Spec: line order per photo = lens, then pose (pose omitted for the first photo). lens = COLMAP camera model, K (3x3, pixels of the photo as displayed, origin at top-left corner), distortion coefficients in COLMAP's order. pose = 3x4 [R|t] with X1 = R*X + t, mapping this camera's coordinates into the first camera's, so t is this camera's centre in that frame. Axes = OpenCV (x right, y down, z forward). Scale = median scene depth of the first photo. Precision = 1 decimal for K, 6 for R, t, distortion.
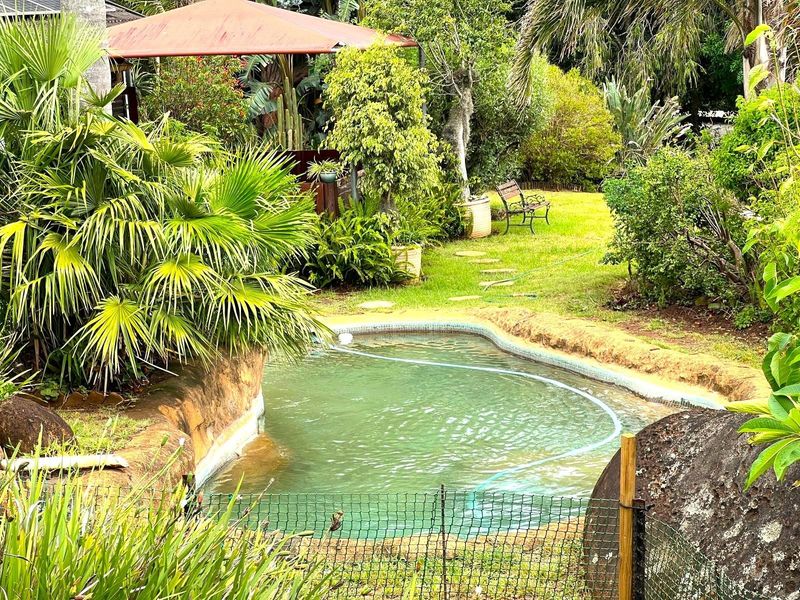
lens RADIAL K [[1800.5, 0, 406.5], [0, 1800.5, 293.9], [0, 0, 1]] dist [0.190847, 0.000000]
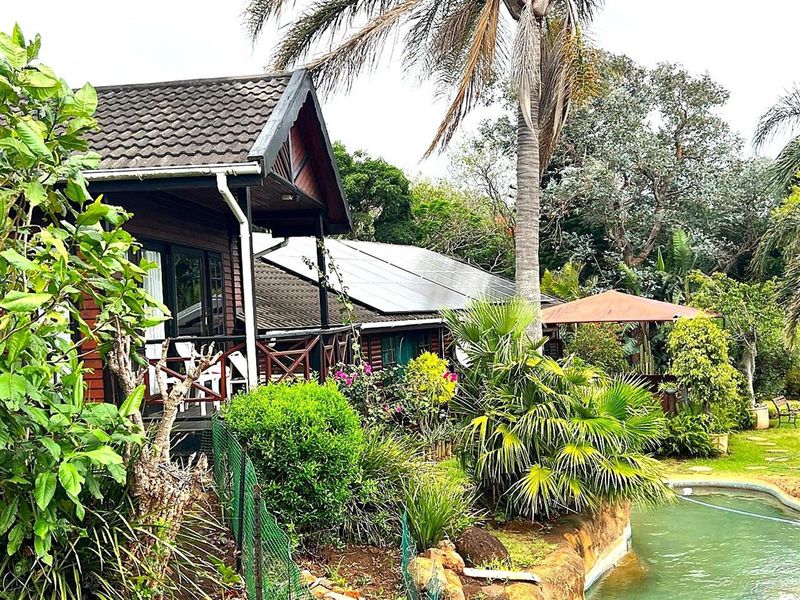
lens RADIAL K [[872.7, 0, 405.4], [0, 872.7, 293.0], [0, 0, 1]] dist [0.063785, 0.000000]
pose [[0.945674, -0.002732, -0.325106, -0.011234], [-0.050978, 0.986350, -0.156574, -0.015950], [0.321096, 0.164641, 0.932626, 0.141019]]
